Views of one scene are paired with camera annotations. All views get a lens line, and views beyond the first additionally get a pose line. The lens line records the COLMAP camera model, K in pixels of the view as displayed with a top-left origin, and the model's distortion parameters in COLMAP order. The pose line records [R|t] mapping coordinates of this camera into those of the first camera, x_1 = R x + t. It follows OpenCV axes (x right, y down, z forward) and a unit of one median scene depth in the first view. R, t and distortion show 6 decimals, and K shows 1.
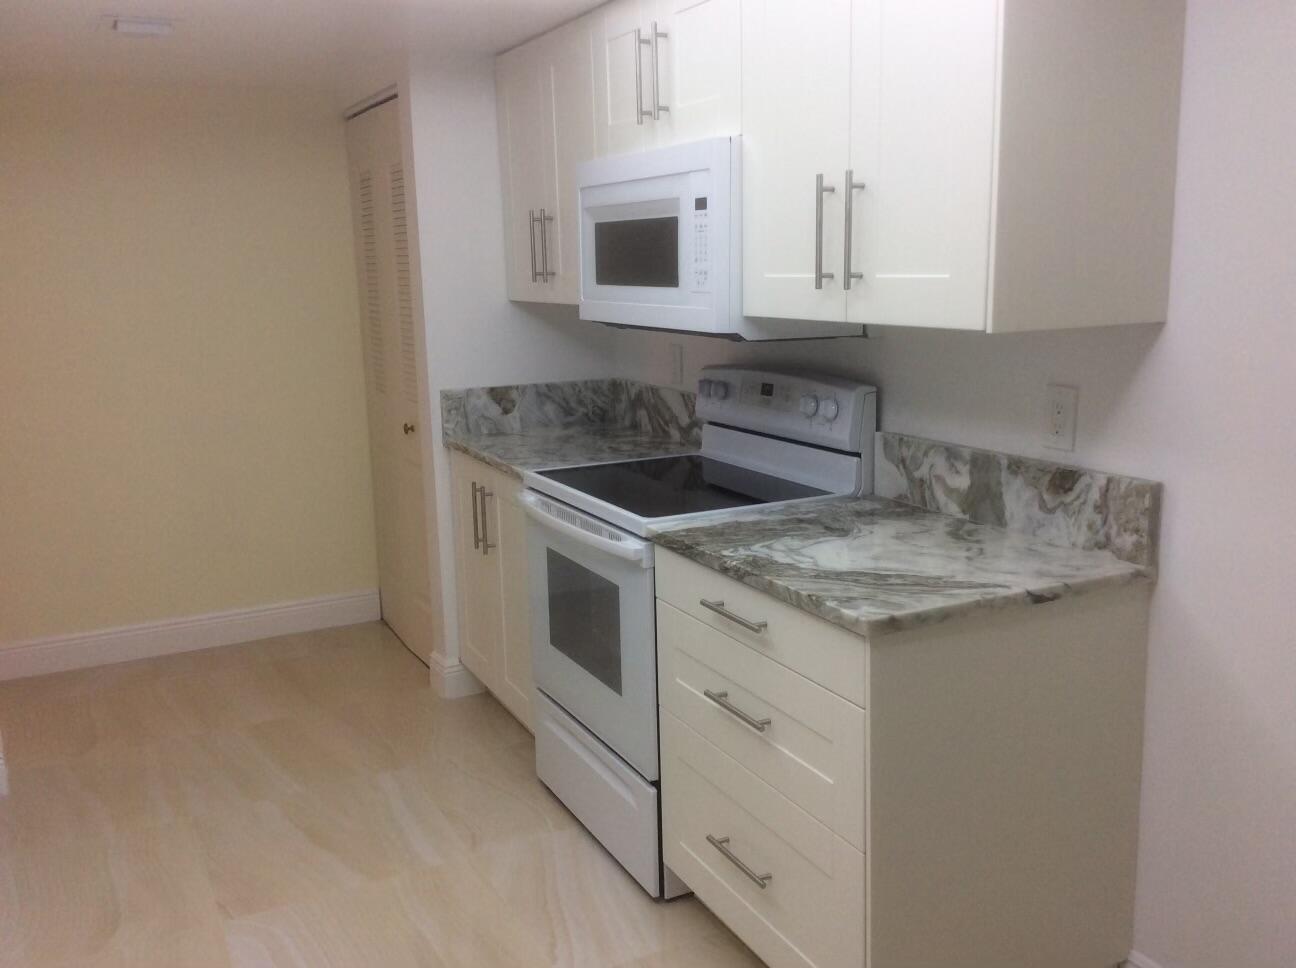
lens RADIAL K [[1185.9, 0, 649.0], [0, 1185.9, 479.0], [0, 0, 1]] dist [0.060610, 0.000000]
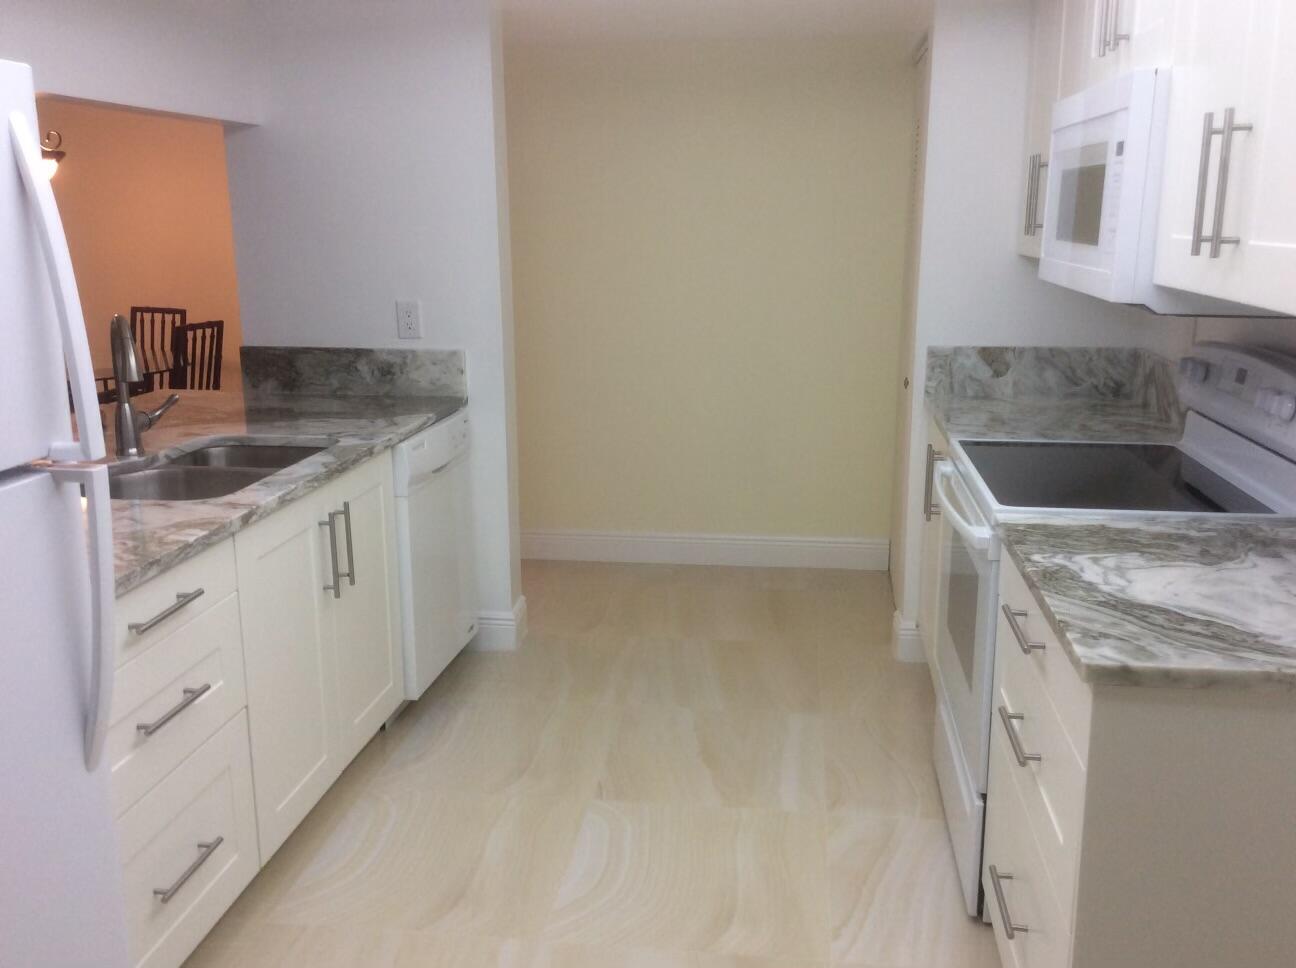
lens RADIAL K [[1185.9, 0, 653.8], [0, 1185.9, 488.5], [0, 0, 1]] dist [0.060610, 0.000000]
pose [[0.831028, 0.148496, -0.536042, 0.258418], [-0.120242, 0.988878, 0.087529, -0.026830], [0.543078, -0.008284, 0.839641, 0.100771]]
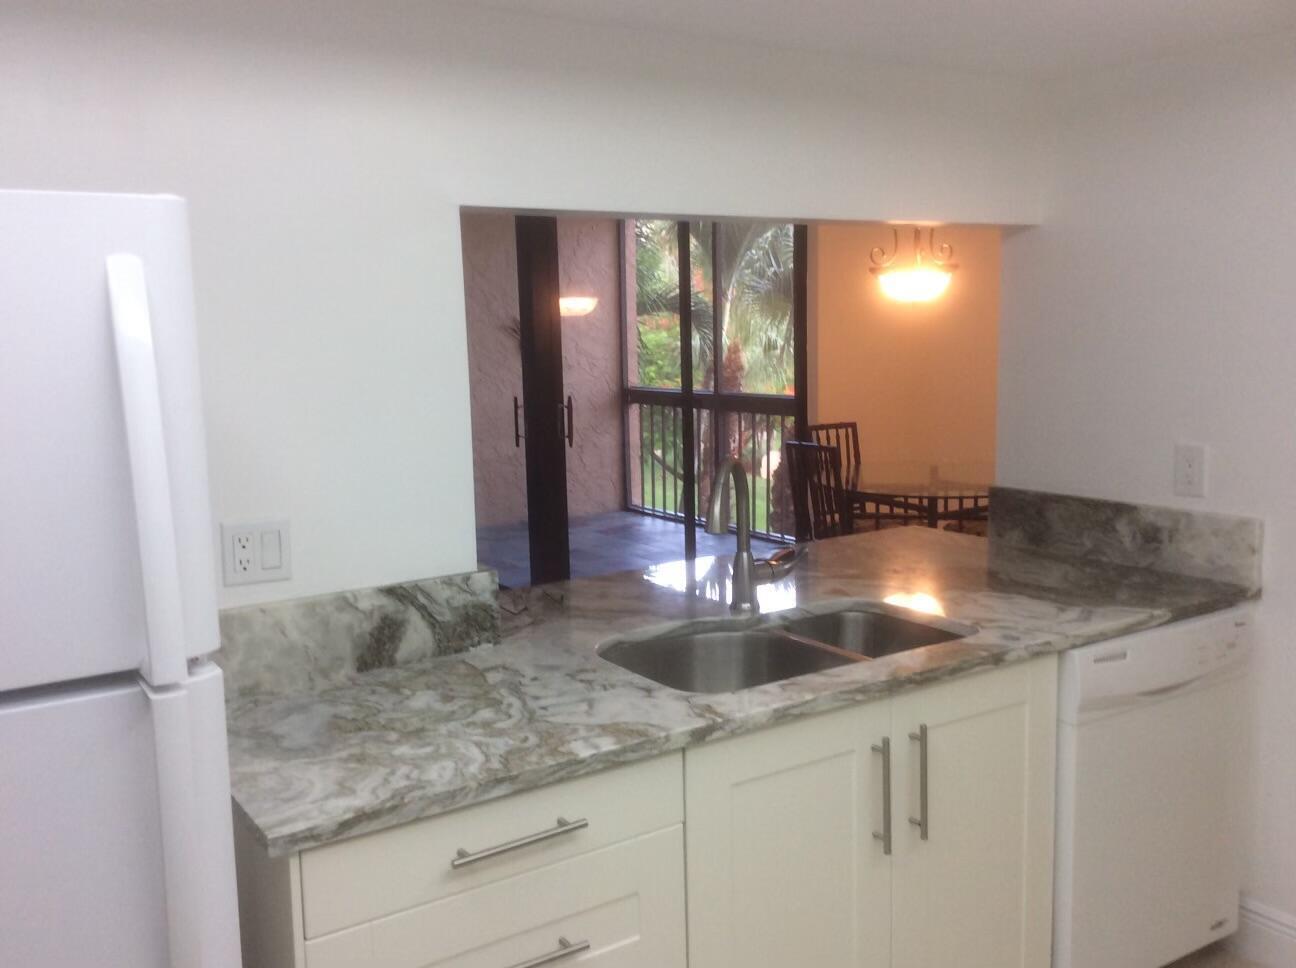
lens RADIAL K [[1185.9, 0, 650.4], [0, 1185.9, 484.6], [0, 0, 1]] dist [0.060610, 0.000000]
pose [[0.124800, 0.154592, -0.980065, 0.178561], [-0.159417, 0.978078, 0.133978, -0.121801], [0.979291, 0.139519, 0.146708, 0.545934]]
